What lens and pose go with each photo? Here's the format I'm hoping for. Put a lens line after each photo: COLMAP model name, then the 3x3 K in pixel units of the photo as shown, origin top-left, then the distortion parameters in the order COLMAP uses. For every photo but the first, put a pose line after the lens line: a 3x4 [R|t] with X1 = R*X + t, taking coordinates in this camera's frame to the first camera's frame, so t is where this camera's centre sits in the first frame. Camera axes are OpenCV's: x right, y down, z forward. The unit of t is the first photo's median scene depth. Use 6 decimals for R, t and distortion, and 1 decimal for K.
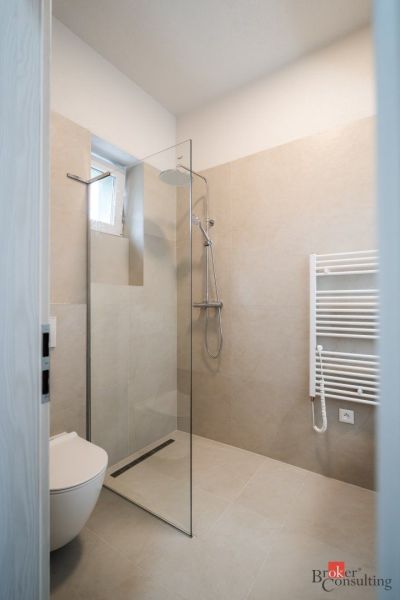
lens RADIAL K [[281.2, 0, 200.0], [0, 281.2, 300.0], [0, 0, 1]] dist [-0.000742, -0.000152]
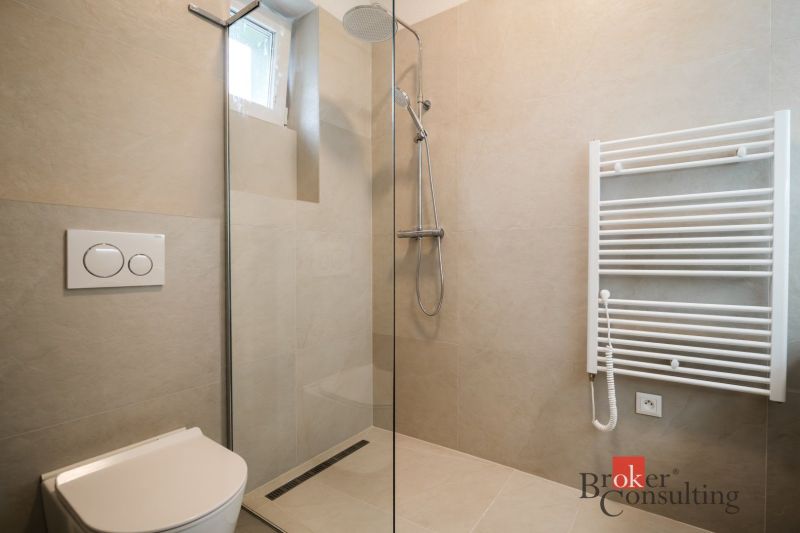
lens RADIAL K [[374.9, 0, 402.5], [0, 374.9, 268.8], [0, 0, 1]] dist [-0.000742, -0.000152]
pose [[0.999934, 0.000095, -0.011461, -0.003683], [0.000289, 0.999439, 0.033483, 0.073423], [0.011458, -0.033484, 0.999374, 0.153635]]
